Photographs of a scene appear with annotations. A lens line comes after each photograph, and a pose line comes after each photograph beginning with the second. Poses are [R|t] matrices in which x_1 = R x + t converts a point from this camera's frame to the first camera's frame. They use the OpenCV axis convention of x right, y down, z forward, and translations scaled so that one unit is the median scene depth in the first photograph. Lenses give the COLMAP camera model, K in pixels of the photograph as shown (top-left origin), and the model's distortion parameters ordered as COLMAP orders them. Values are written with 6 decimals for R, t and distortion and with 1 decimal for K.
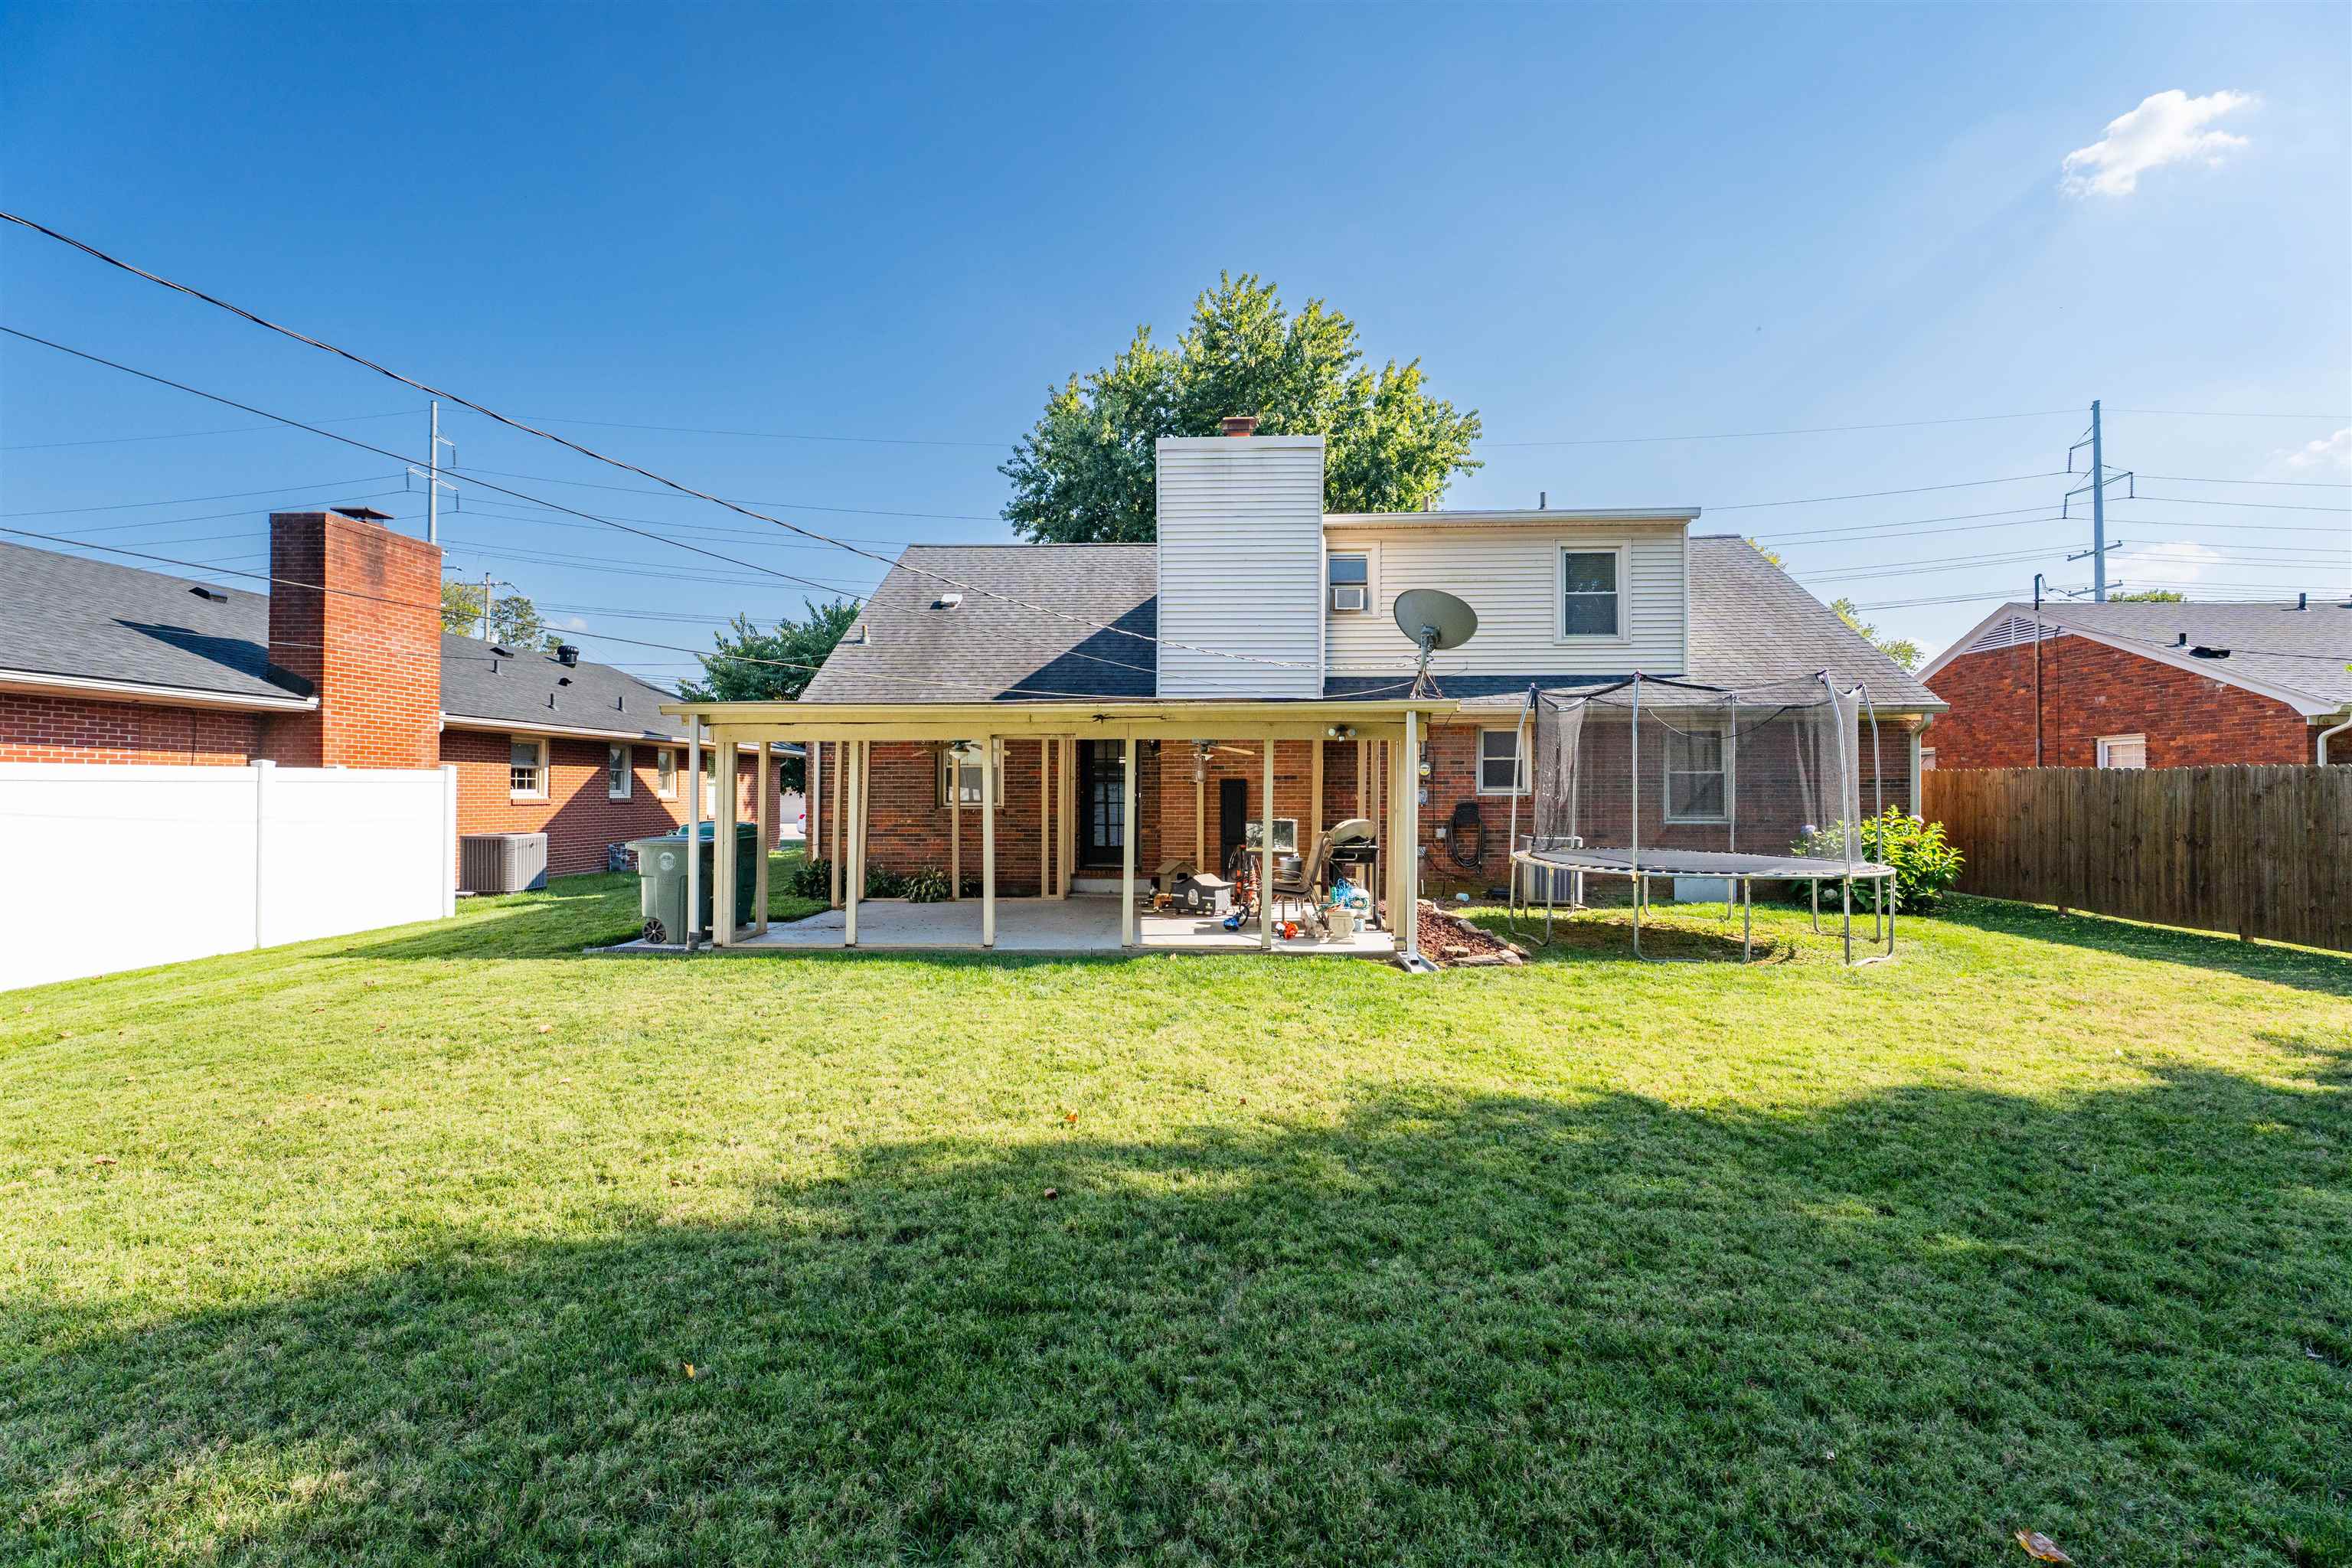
lens RADIAL K [[1063.6, 0, 1171.0], [0, 1063.6, 782.1], [0, 0, 1]] dist [0.002465, 0.000953]
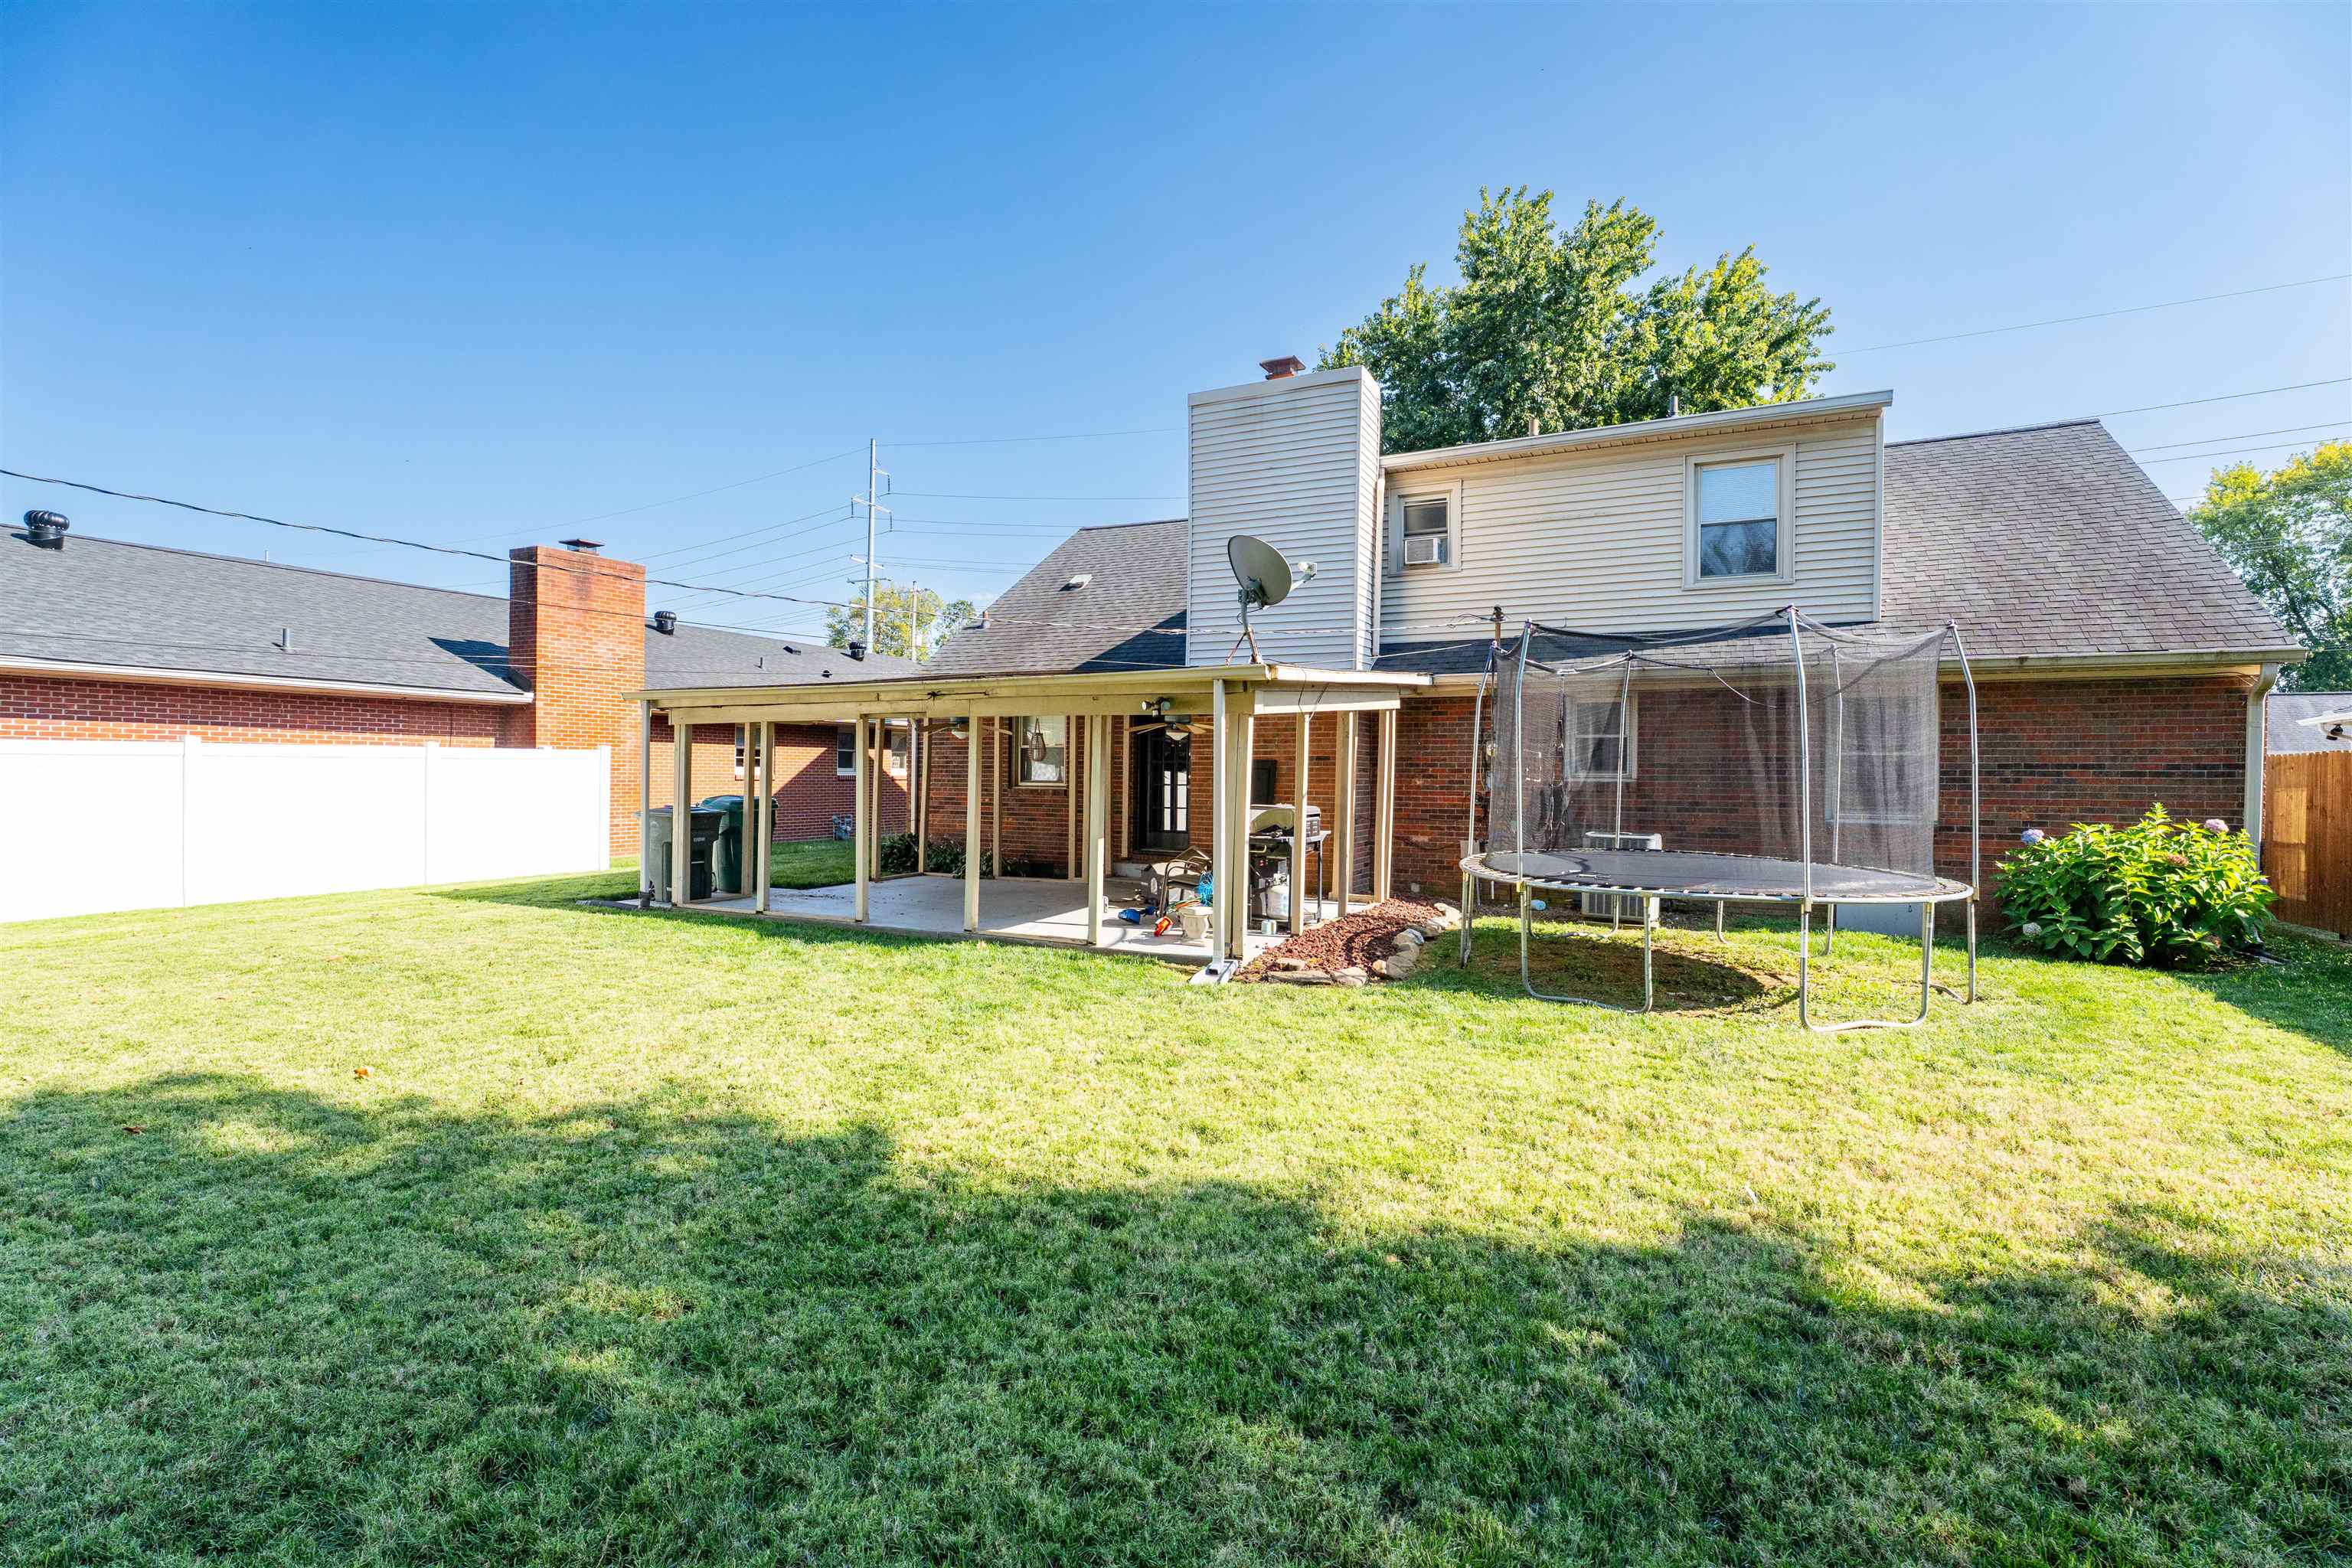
lens RADIAL K [[1087.4, 0, 1173.9], [0, 1087.4, 787.2], [0, 0, 1]] dist [-0.014371, 0.000295]
pose [[0.910320, 0.014158, -0.413662, 0.427620], [-0.006005, 0.999761, 0.021004, 0.001469], [0.413861, -0.016637, 0.910188, 0.143943]]
